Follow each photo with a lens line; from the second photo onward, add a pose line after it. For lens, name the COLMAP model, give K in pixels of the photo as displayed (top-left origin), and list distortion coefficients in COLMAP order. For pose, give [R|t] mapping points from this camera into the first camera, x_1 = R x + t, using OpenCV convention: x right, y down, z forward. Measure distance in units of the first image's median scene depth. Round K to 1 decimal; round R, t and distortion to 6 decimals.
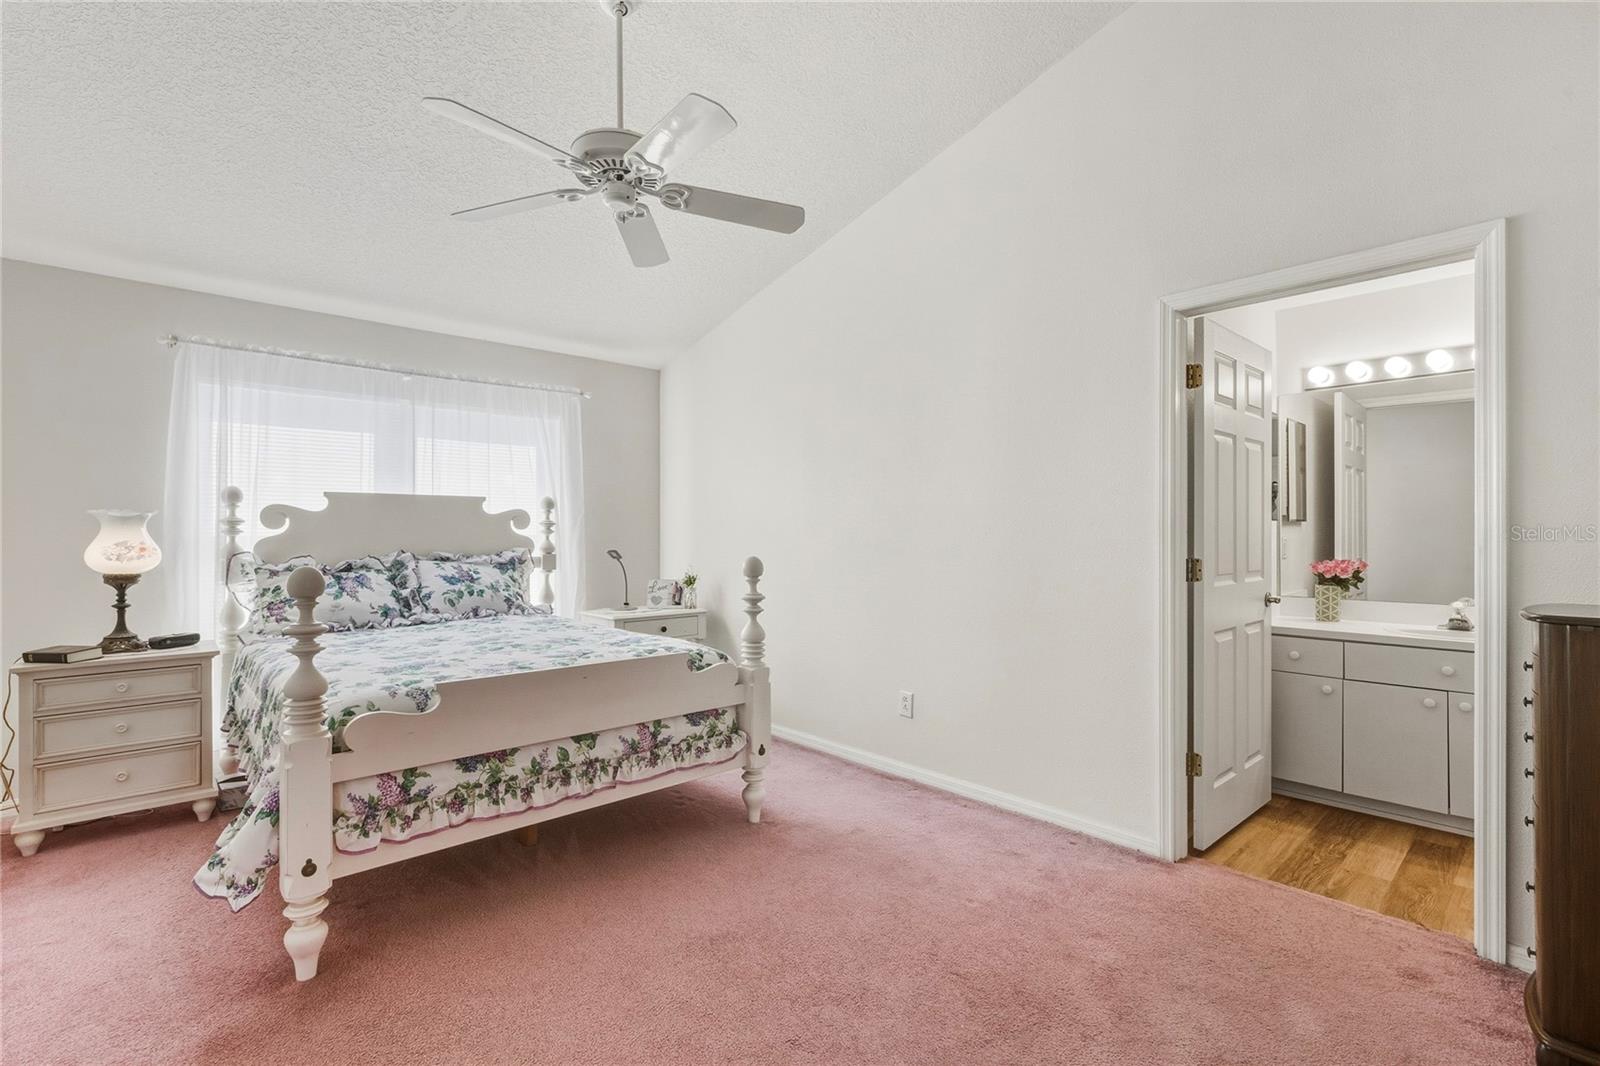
lens RADIAL K [[722.7, 0, 789.6], [0, 722.7, 531.4], [0, 0, 1]] dist [-0.002253, -0.000166]
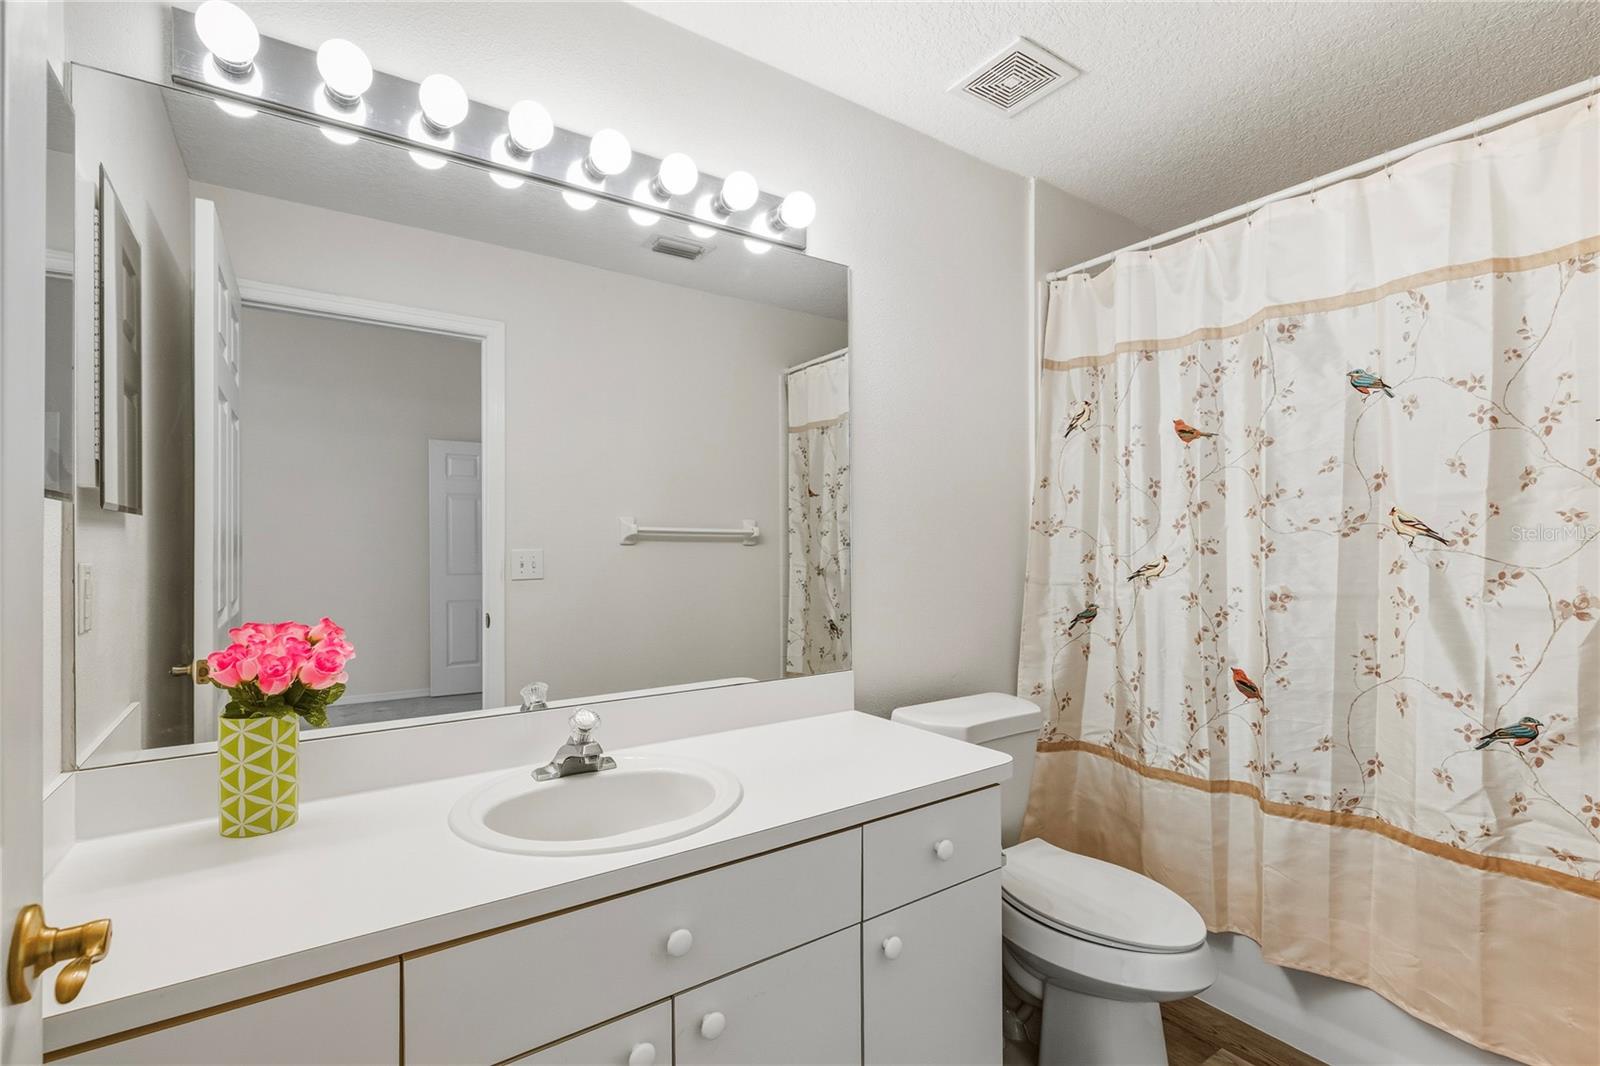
lens RADIAL K [[722.7, 0, 798.2], [0, 722.7, 541.6], [0, 0, 1]] dist [-0.002253, -0.000166]
pose [[0.126103, 0.001103, 0.992017, 0.466582], [0.000280, 0.999999, -0.001147, -0.000117], [-0.992017, 0.000422, 0.126103, 0.732963]]
